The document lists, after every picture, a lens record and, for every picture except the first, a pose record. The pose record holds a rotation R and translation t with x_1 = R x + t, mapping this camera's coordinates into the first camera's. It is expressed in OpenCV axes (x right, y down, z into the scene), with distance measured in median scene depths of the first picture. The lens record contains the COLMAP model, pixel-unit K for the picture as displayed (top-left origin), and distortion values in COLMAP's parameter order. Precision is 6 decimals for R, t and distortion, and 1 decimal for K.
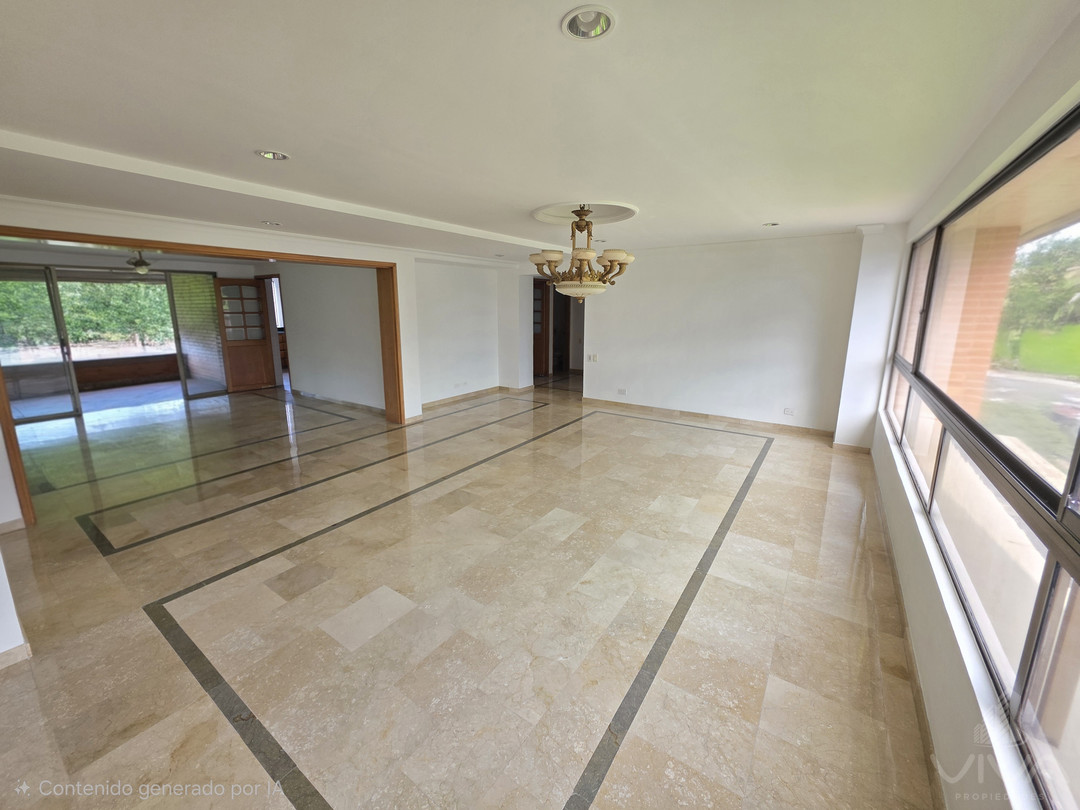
lens RADIAL K [[432.7, 0, 530.9], [0, 432.7, 391.1], [0, 0, 1]] dist [0.003941, -0.000559]
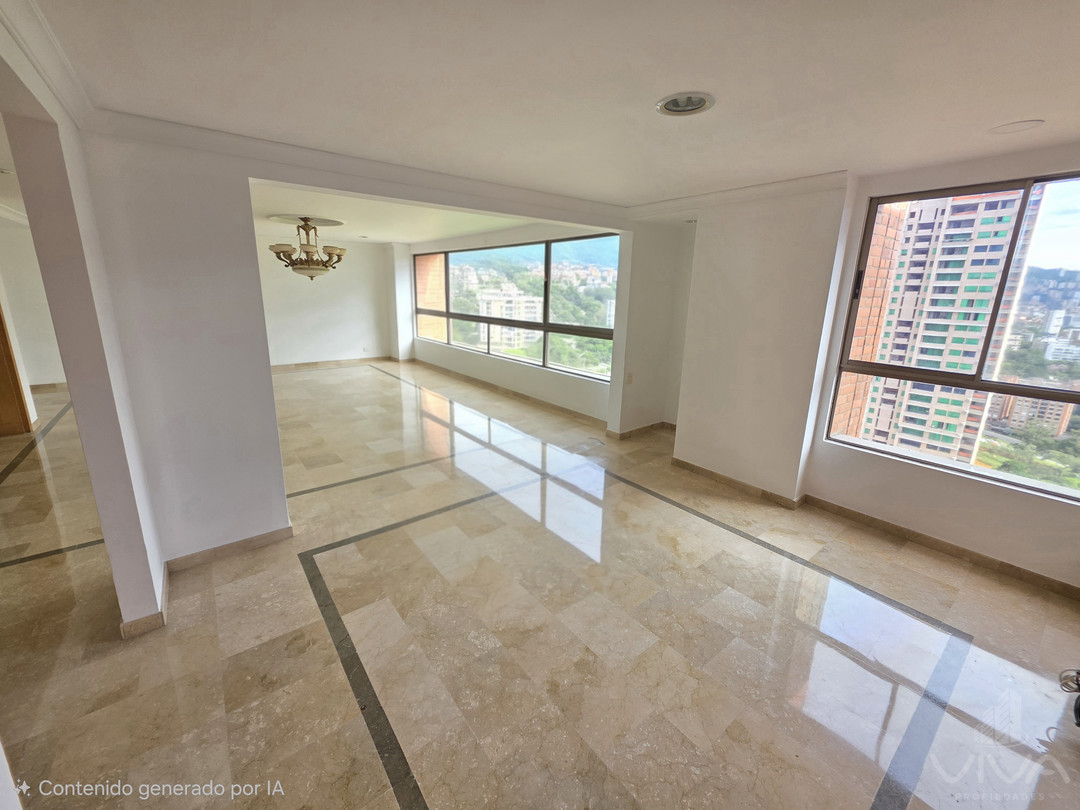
lens RADIAL K [[432.7, 0, 530.9], [0, 432.7, 391.1], [0, 0, 1]] dist [0.003941, -0.000559]
pose [[0.294629, -0.217700, 0.930484, -1.101059], [0.171125, 0.969985, 0.172757, 0.037028], [-0.940165, 0.108330, 0.323040, -0.139762]]
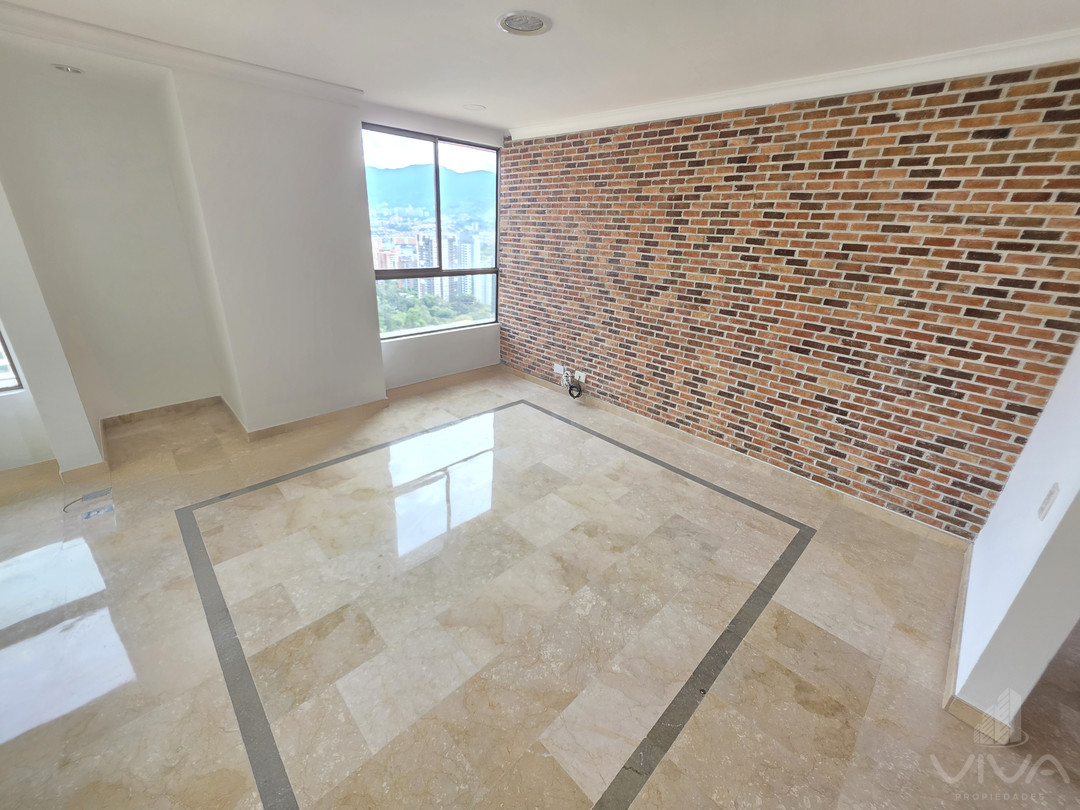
lens RADIAL K [[432.7, 0, 530.9], [0, 432.7, 391.1], [0, 0, 1]] dist [0.003941, -0.000559]
pose [[-0.980190, -0.107051, 0.166639, -0.708475], [-0.000968, 0.843927, 0.536457, -0.060946], [-0.198059, 0.525668, -0.827312, 0.394533]]
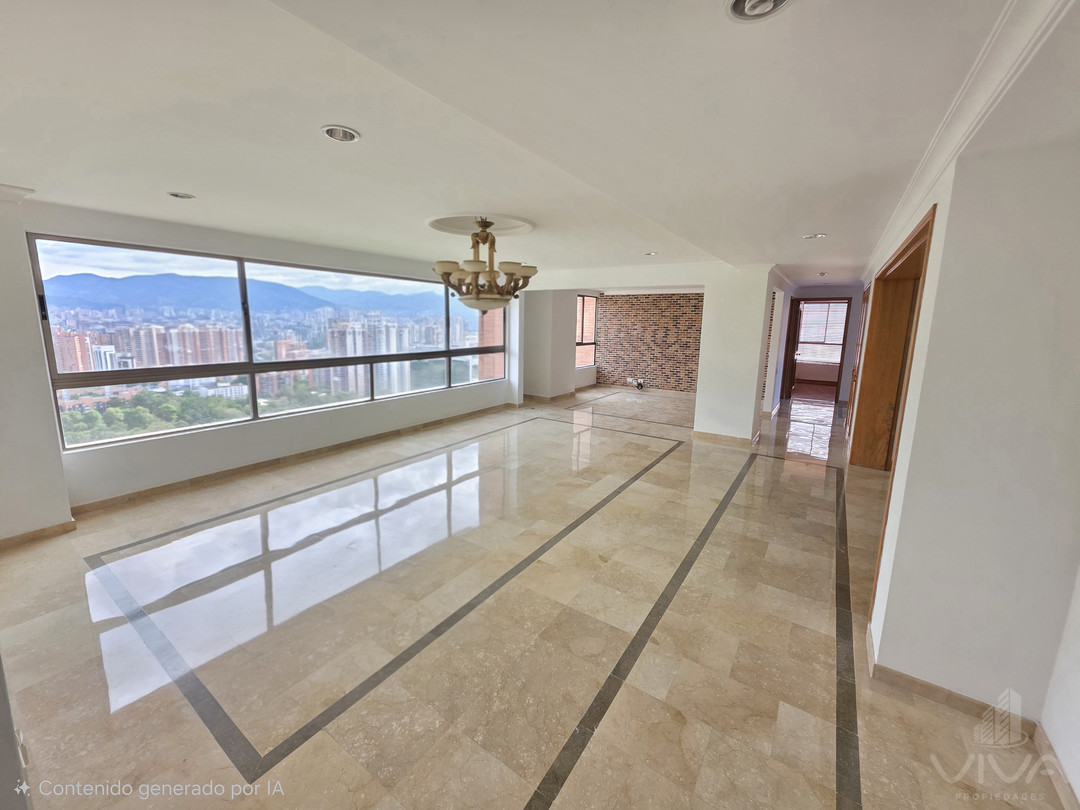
lens RADIAL K [[432.7, 0, 530.9], [0, 432.7, 391.1], [0, 0, 1]] dist [0.003941, -0.000559]
pose [[-0.999858, -0.014401, -0.008765, 0.013696], [-0.016568, 0.935570, 0.352753, -0.380783], [0.003120, 0.352848, -0.935675, 1.915219]]
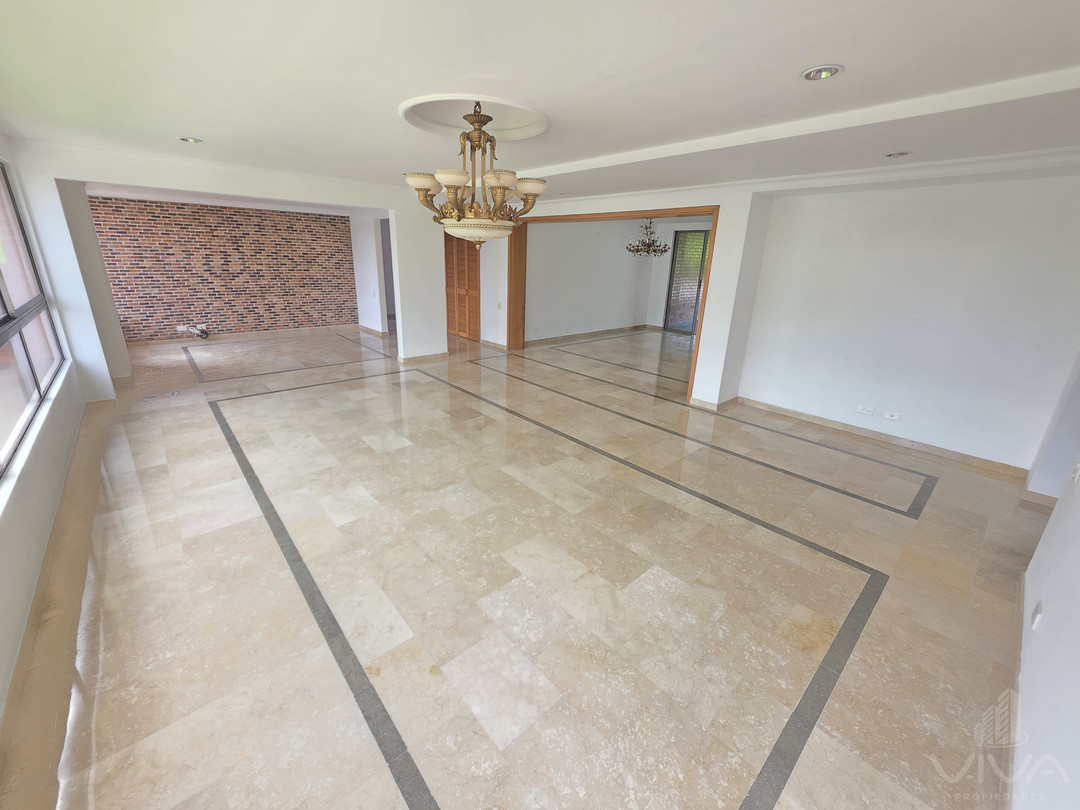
lens RADIAL K [[432.7, 0, 530.9], [0, 432.7, 391.1], [0, 0, 1]] dist [0.003941, -0.000559]
pose [[-0.233582, 0.287257, -0.928936, 0.839648], [-0.218862, 0.915316, 0.338078, -0.245526], [0.947385, 0.282278, -0.150931, 1.237714]]
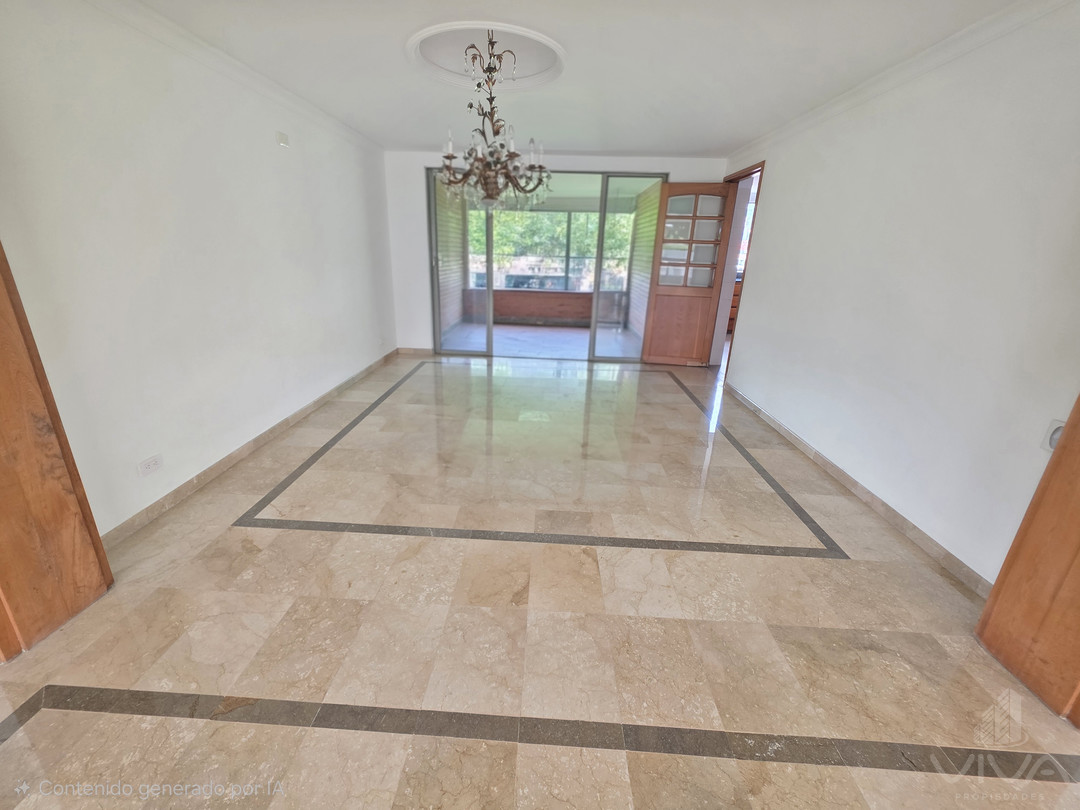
lens RADIAL K [[432.7, 0, 530.9], [0, 432.7, 391.1], [0, 0, 1]] dist [0.003941, -0.000559]
pose [[0.539584, 0.278351, -0.794588, -0.478495], [-0.192545, 0.959553, 0.205388, -0.118474], [0.819619, 0.042170, 0.571354, 0.951372]]
